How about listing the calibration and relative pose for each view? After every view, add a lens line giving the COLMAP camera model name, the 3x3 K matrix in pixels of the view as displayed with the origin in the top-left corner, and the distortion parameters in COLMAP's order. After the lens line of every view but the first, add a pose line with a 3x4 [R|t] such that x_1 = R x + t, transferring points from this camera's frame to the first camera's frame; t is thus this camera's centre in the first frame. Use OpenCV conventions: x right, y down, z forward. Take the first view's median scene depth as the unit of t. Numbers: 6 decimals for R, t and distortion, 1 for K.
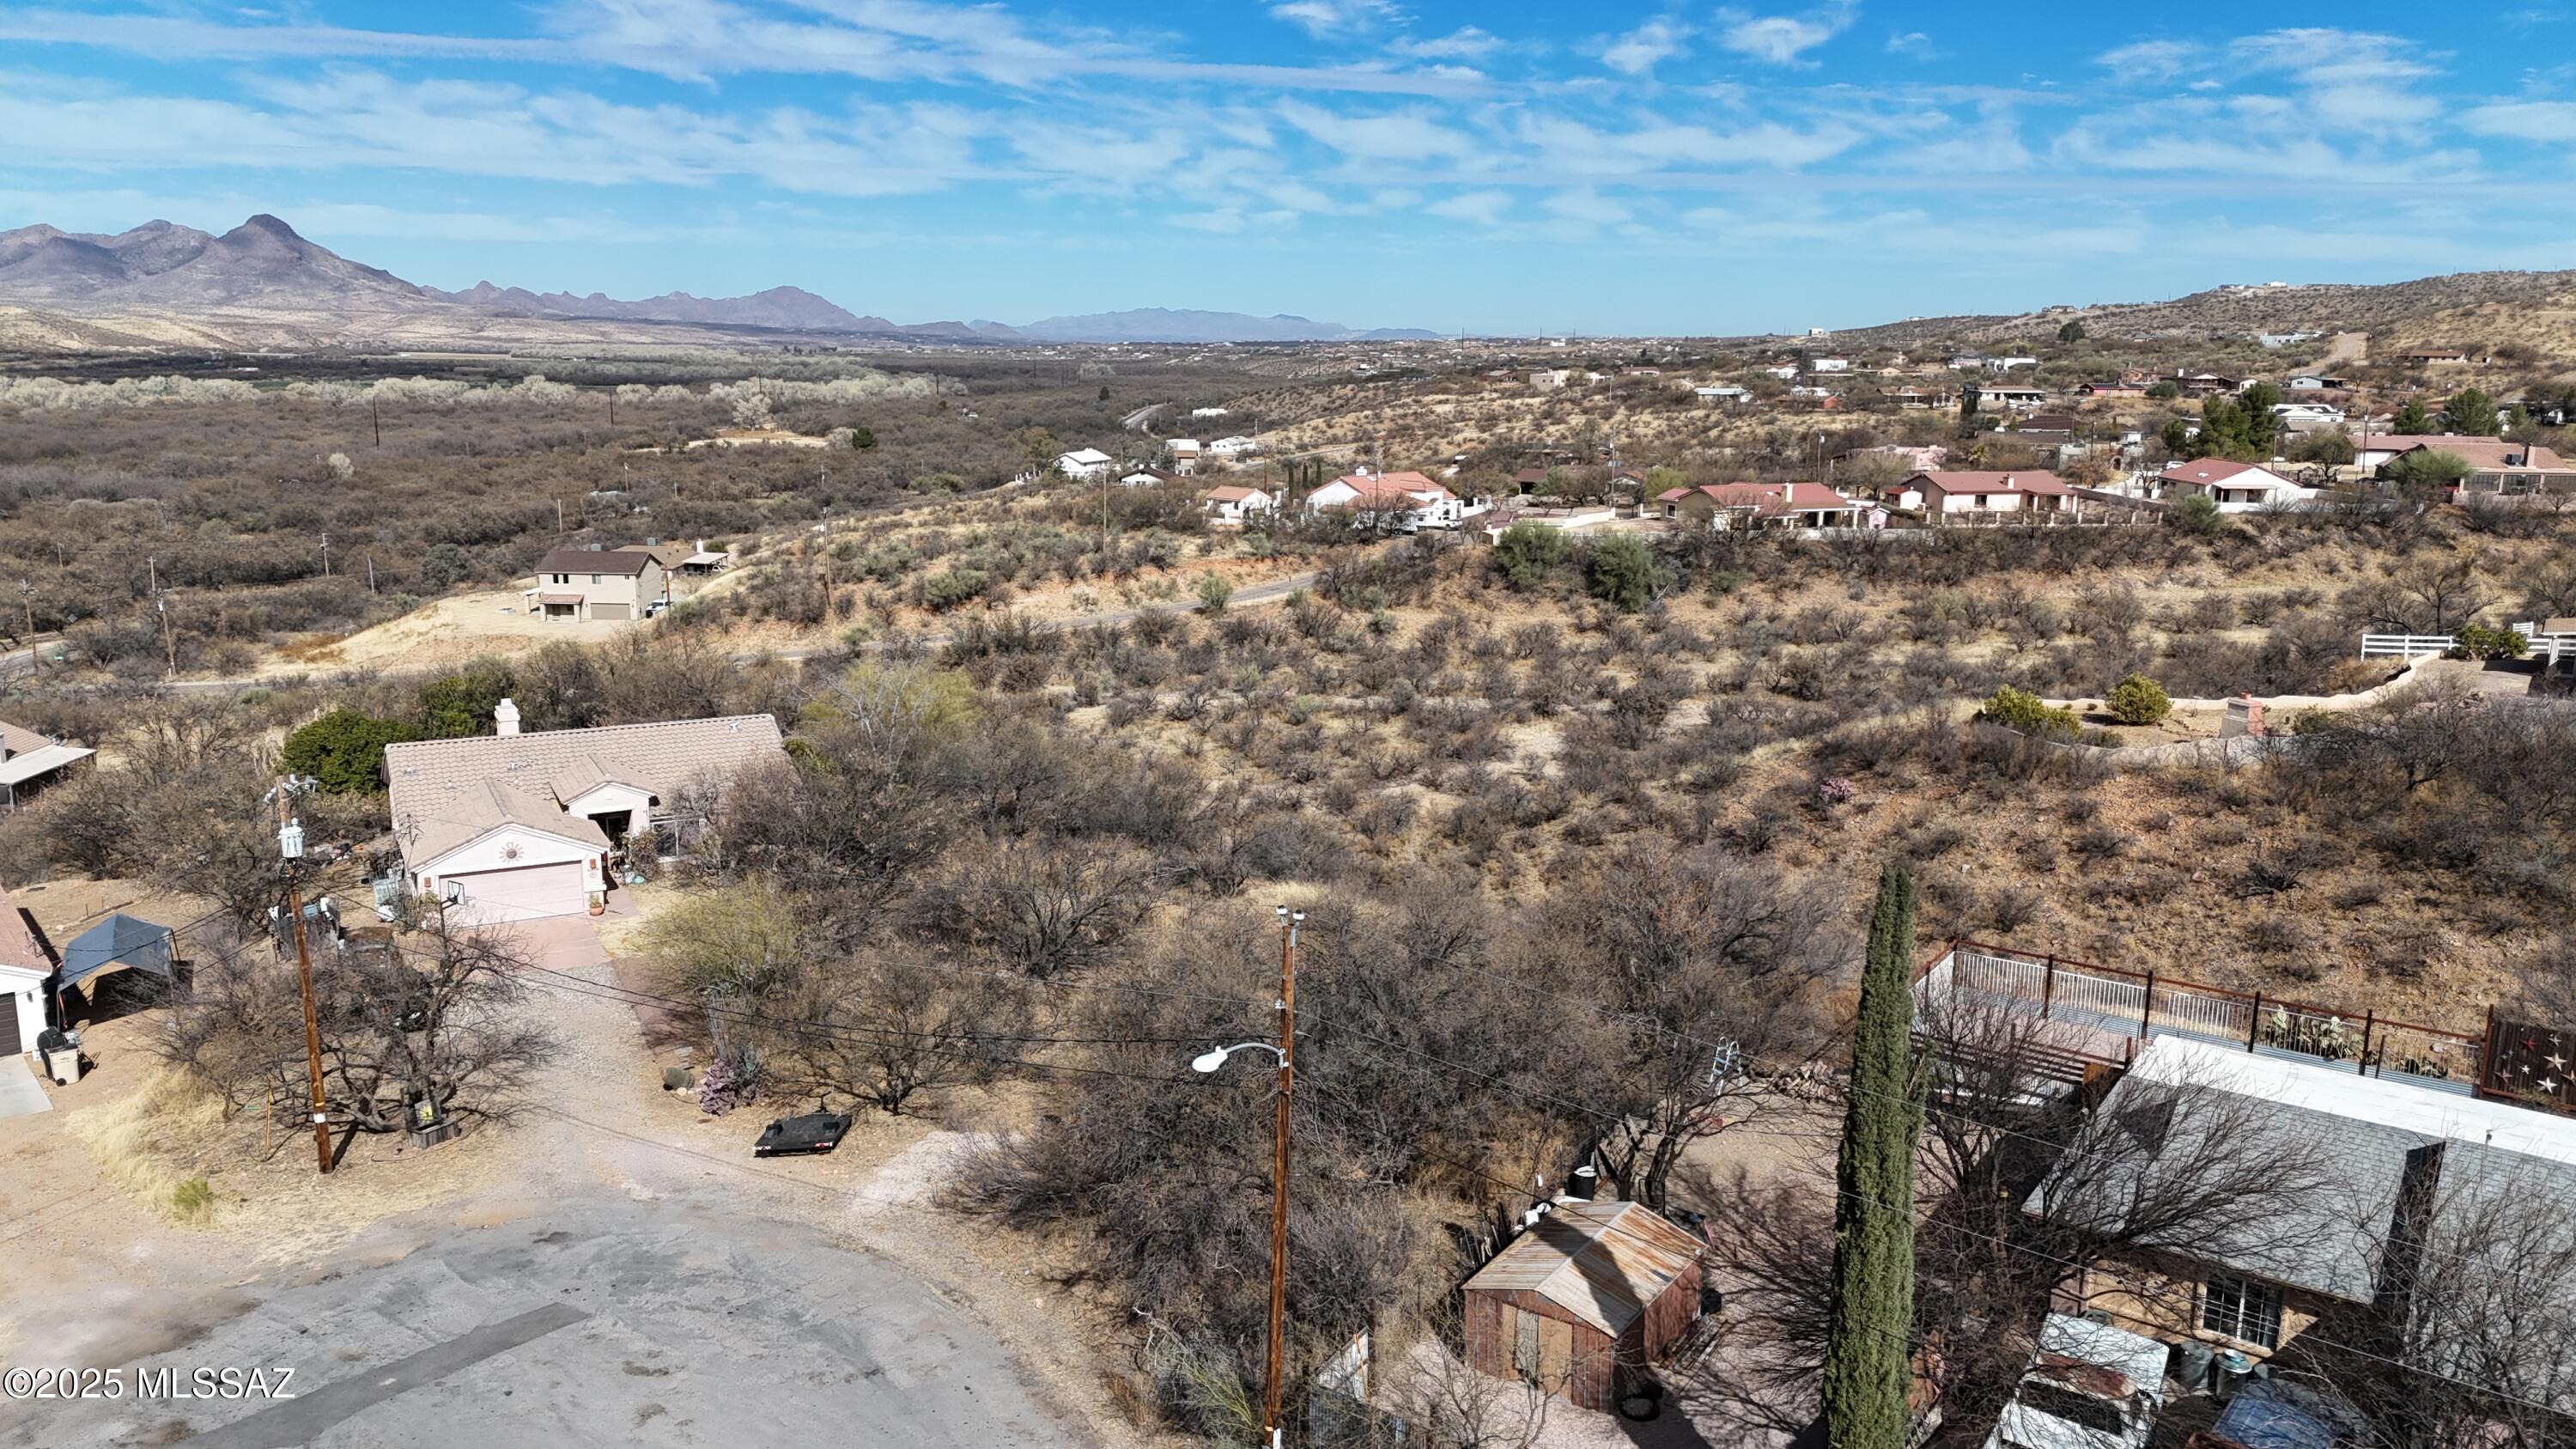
lens RADIAL K [[1886.2, 0, 1278.3], [0, 1886.2, 724.1], [0, 0, 1]] dist [0.071287, -0.065434]
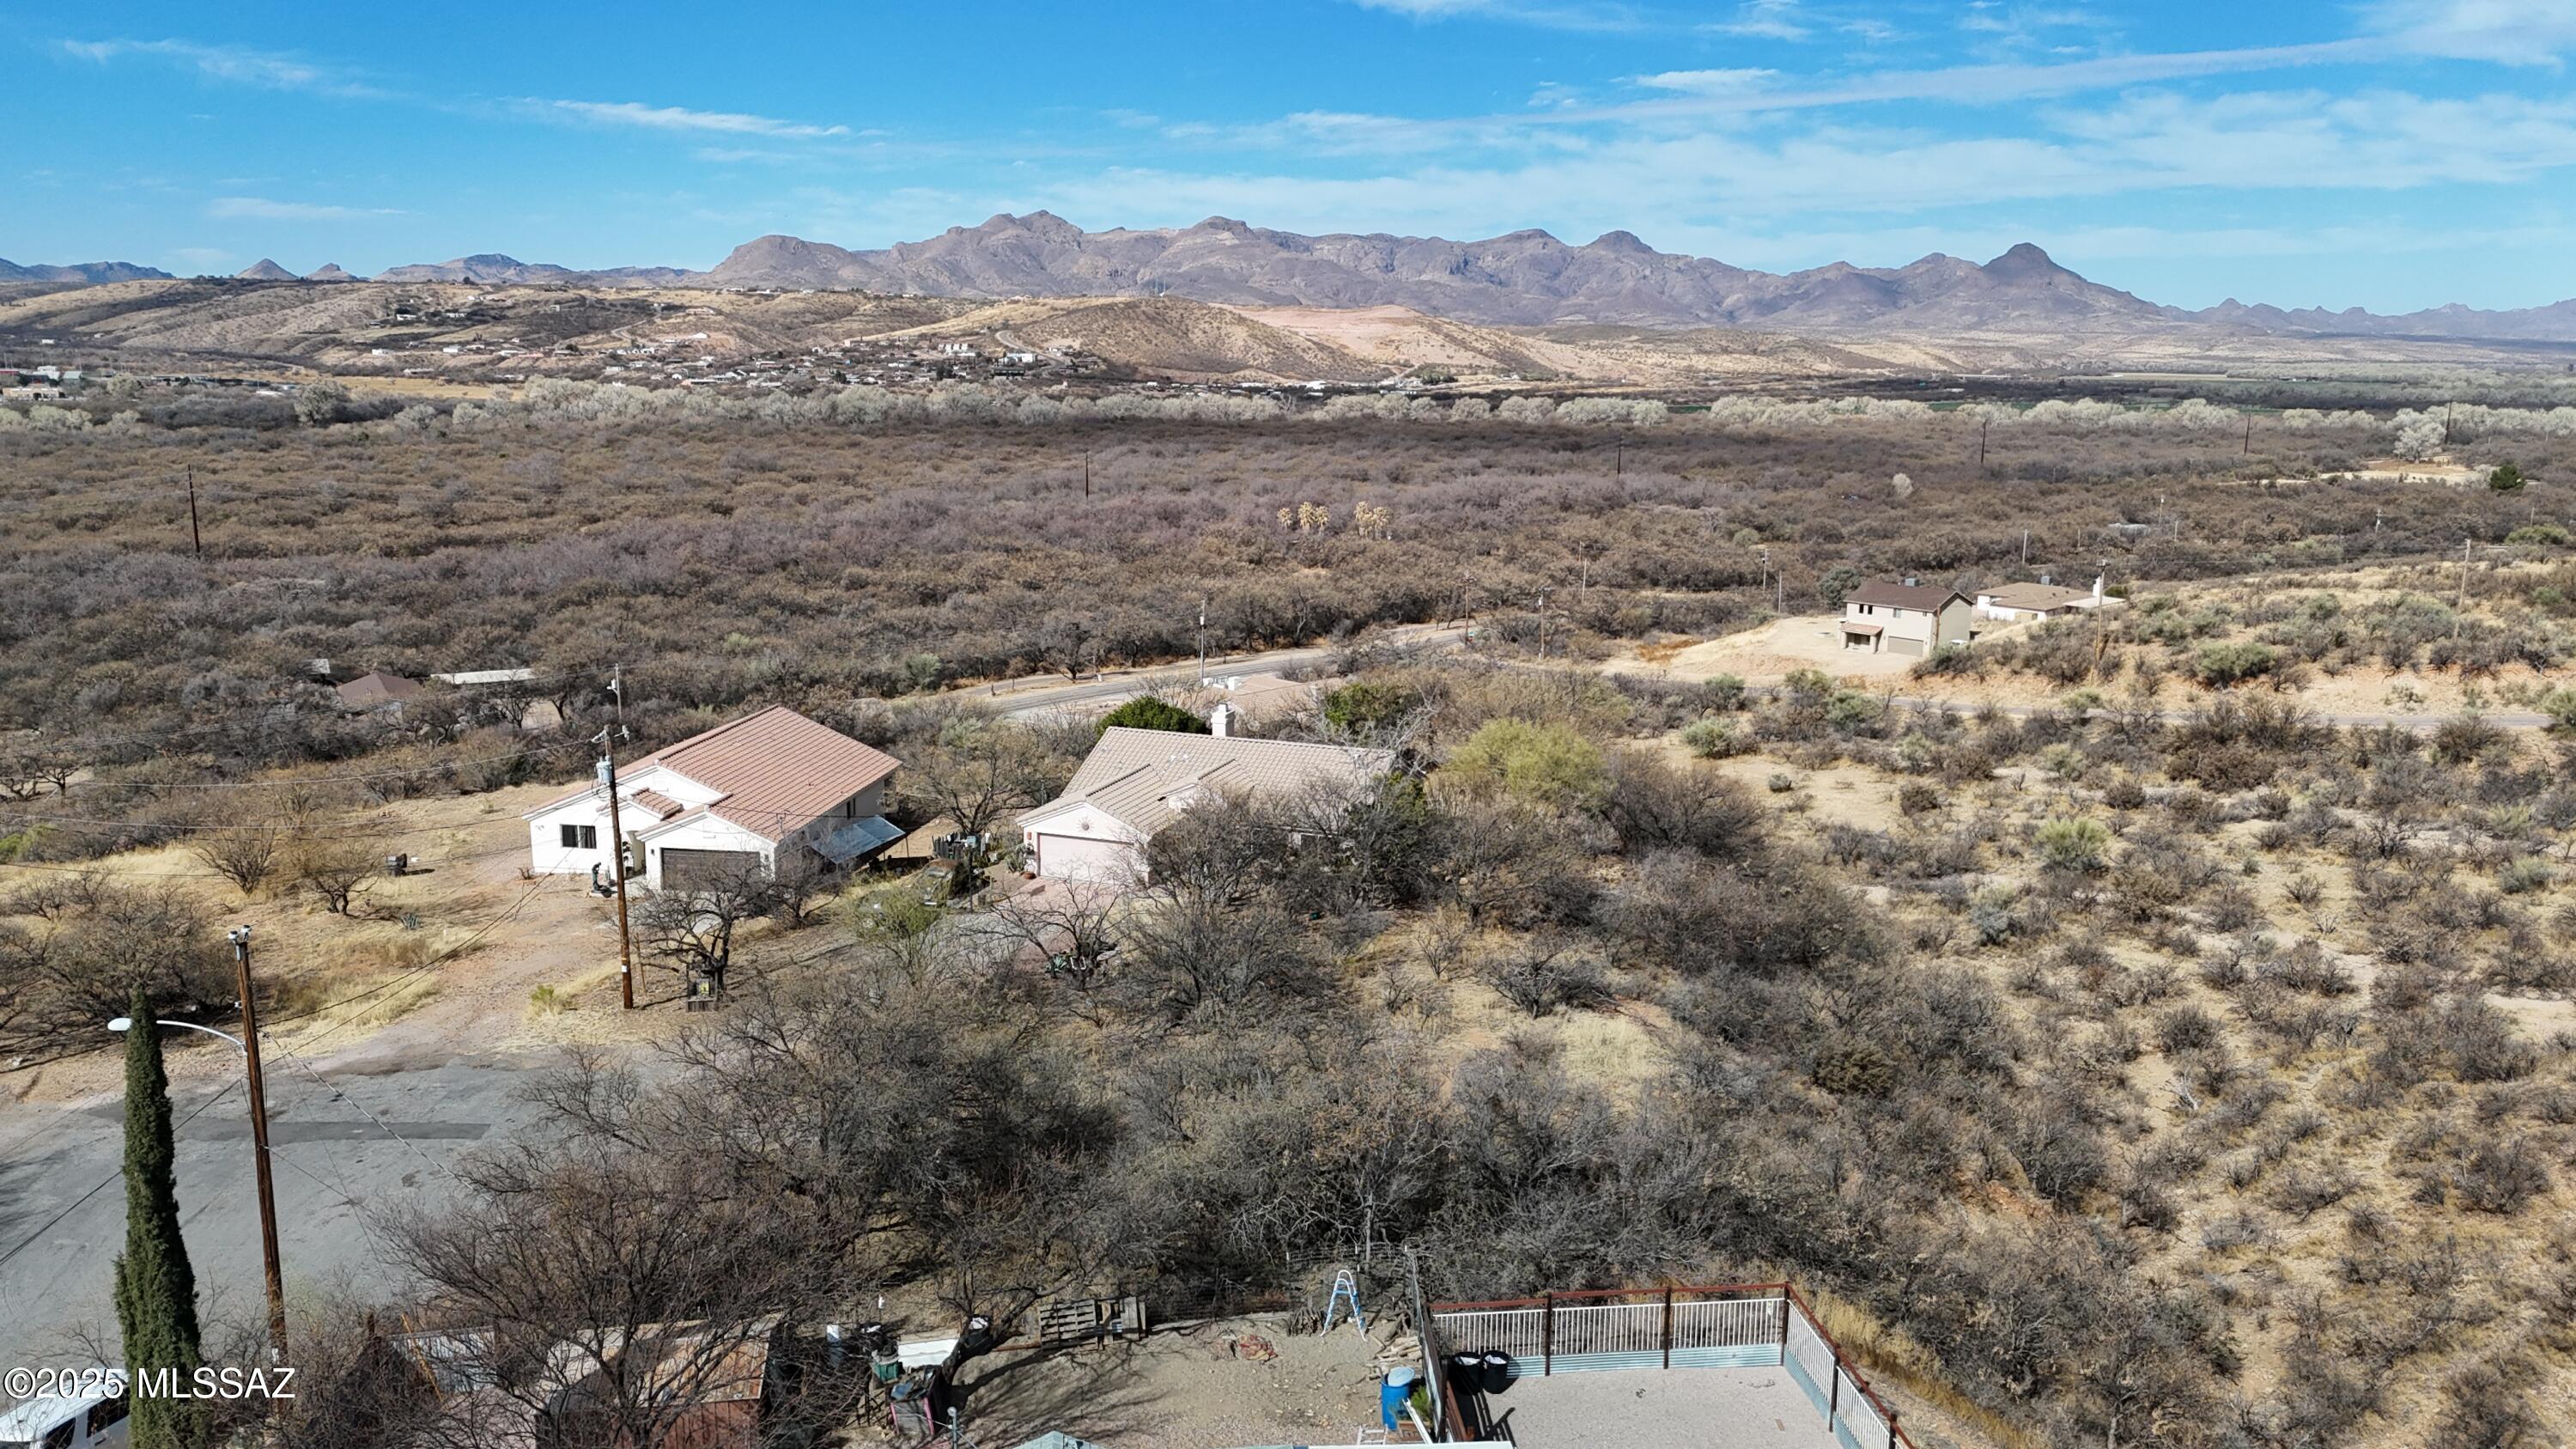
lens RADIAL K [[1886.2, 0, 1278.2], [0, 1886.2, 714.8], [0, 0, 1]] dist [0.071287, -0.065434]
pose [[0.665005, 0.139065, -0.733777, 0.176368], [-0.149642, 0.987397, 0.051514, -0.026350], [0.731694, 0.075547, 0.677434, 0.082746]]
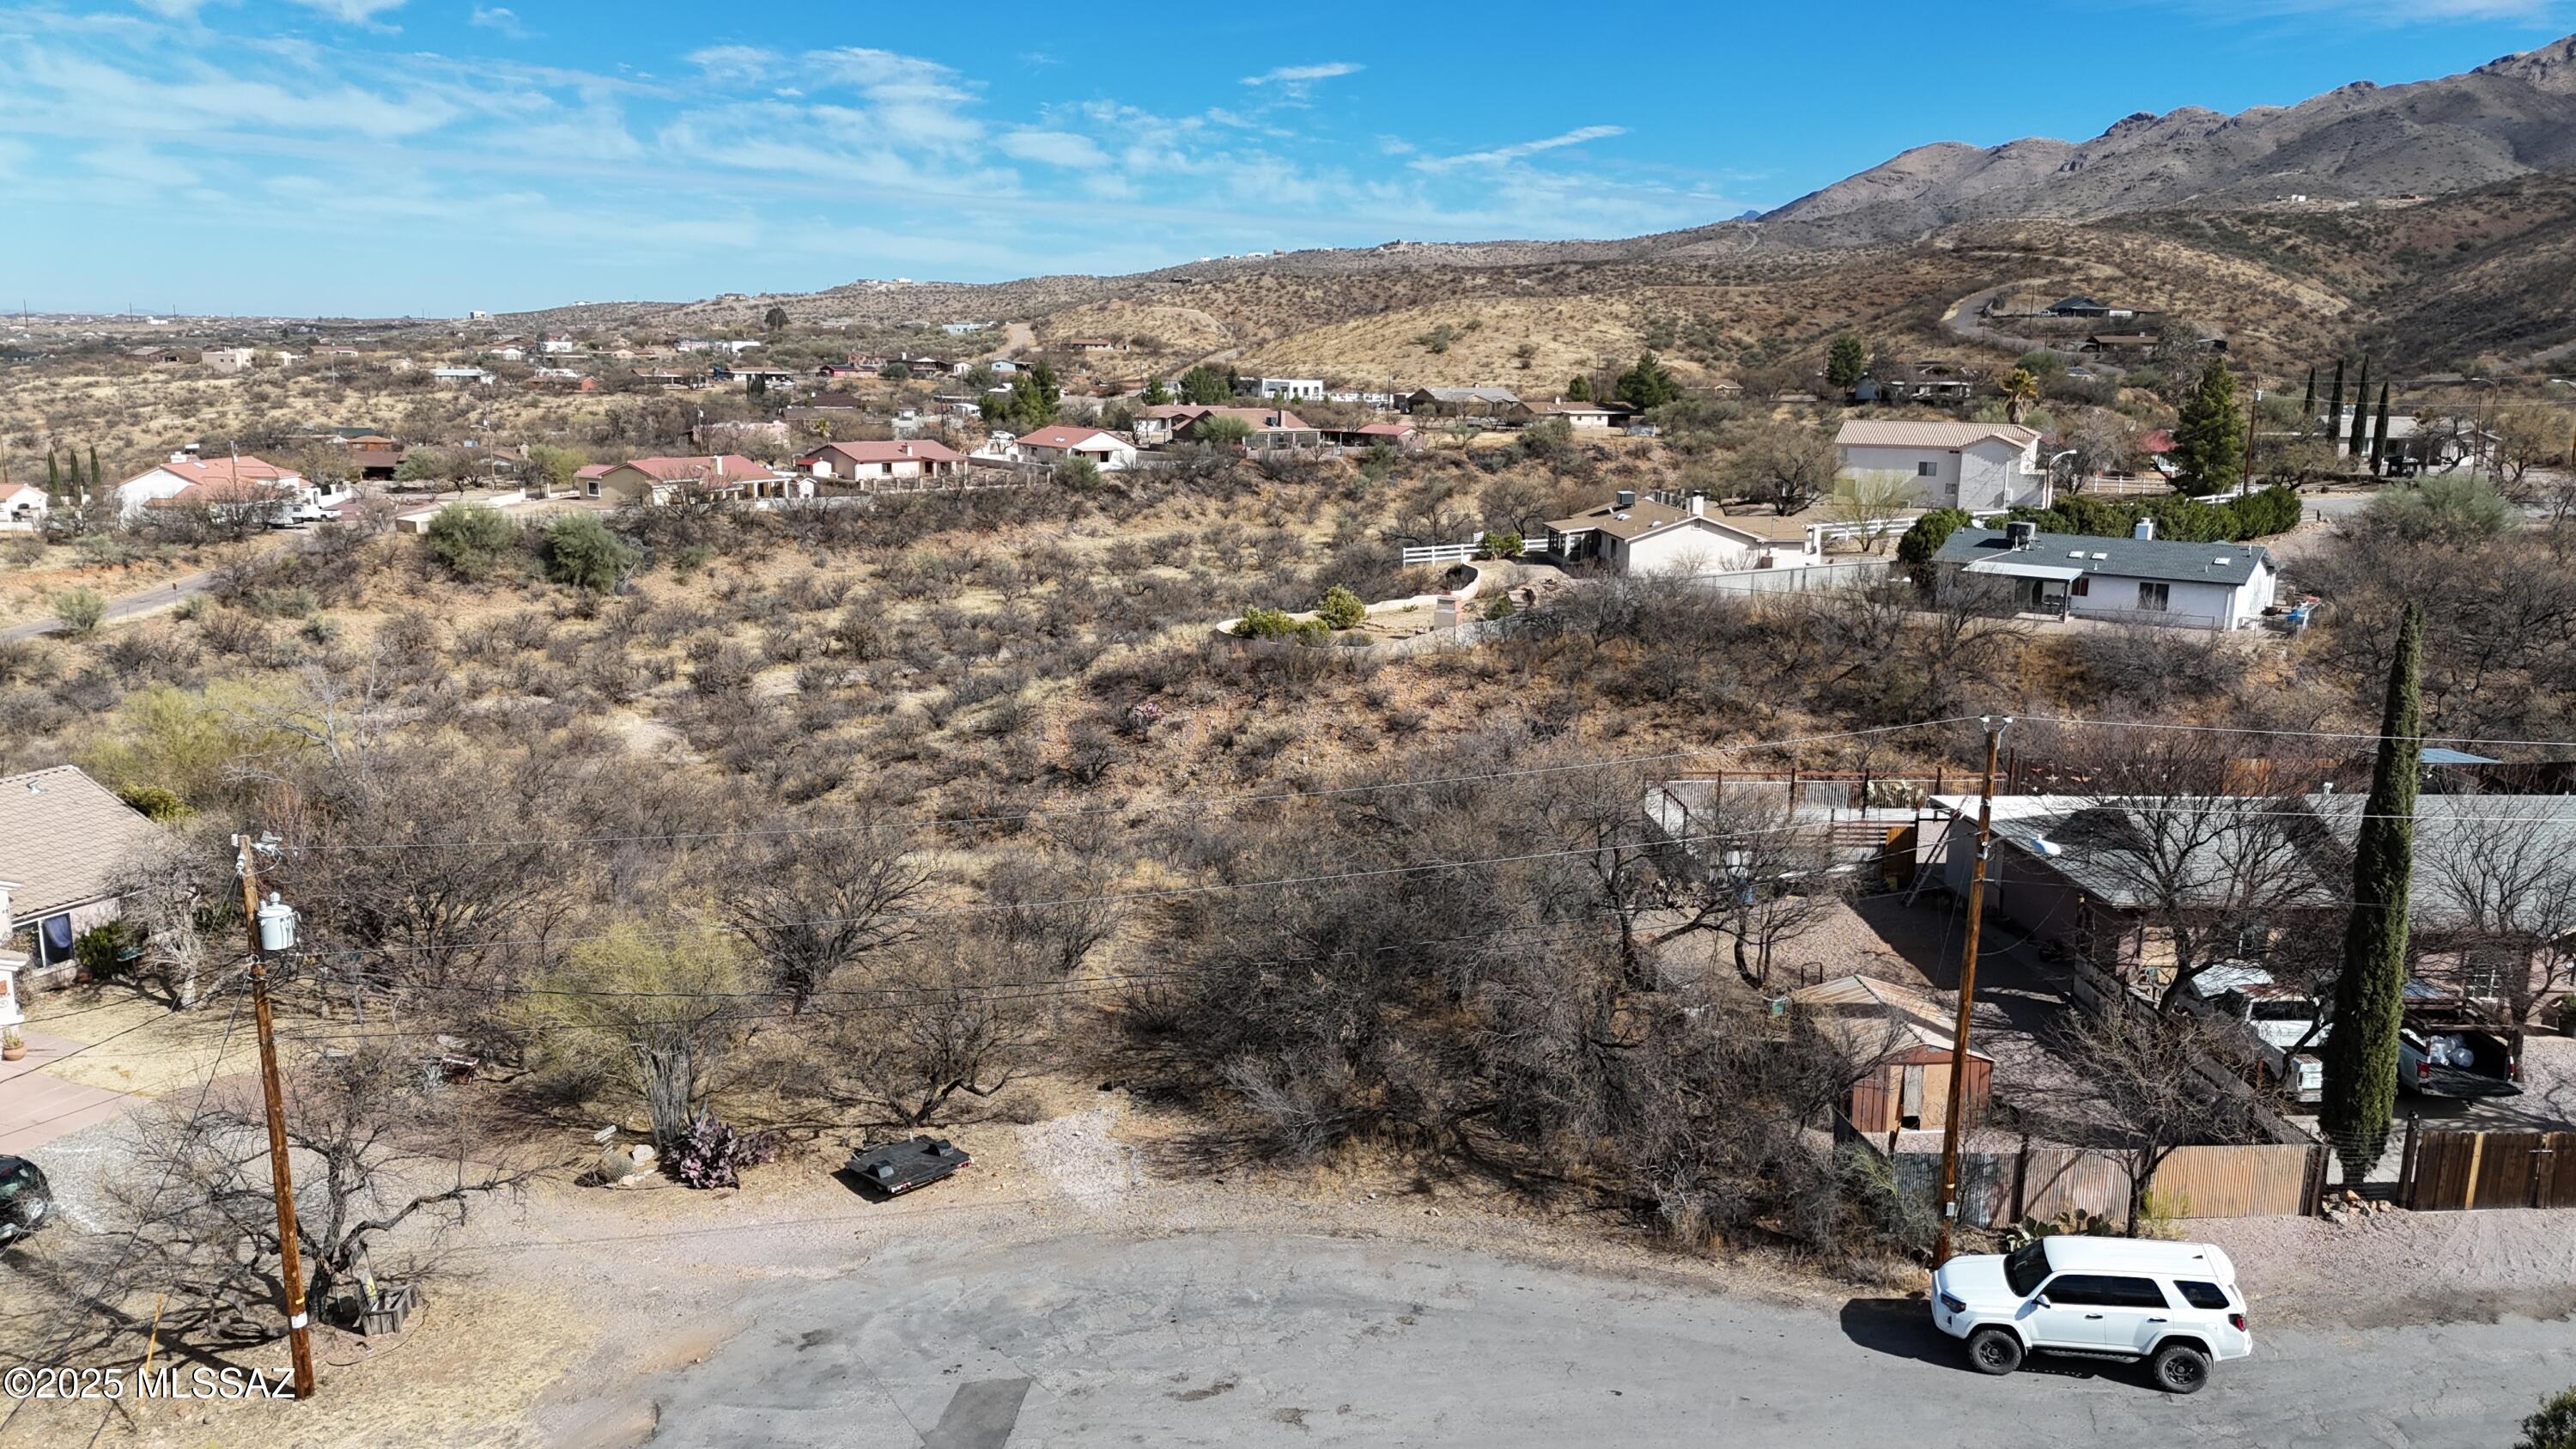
lens RADIAL K [[1886.2, 0, 1291.3], [0, 1886.2, 739.3], [0, 0, 1]] dist [0.071287, -0.065434]
pose [[0.778164, -0.126867, 0.615114, -0.131567], [0.118352, 0.991460, 0.054764, 0.000195], [-0.616809, 0.030185, 0.786534, 0.047294]]
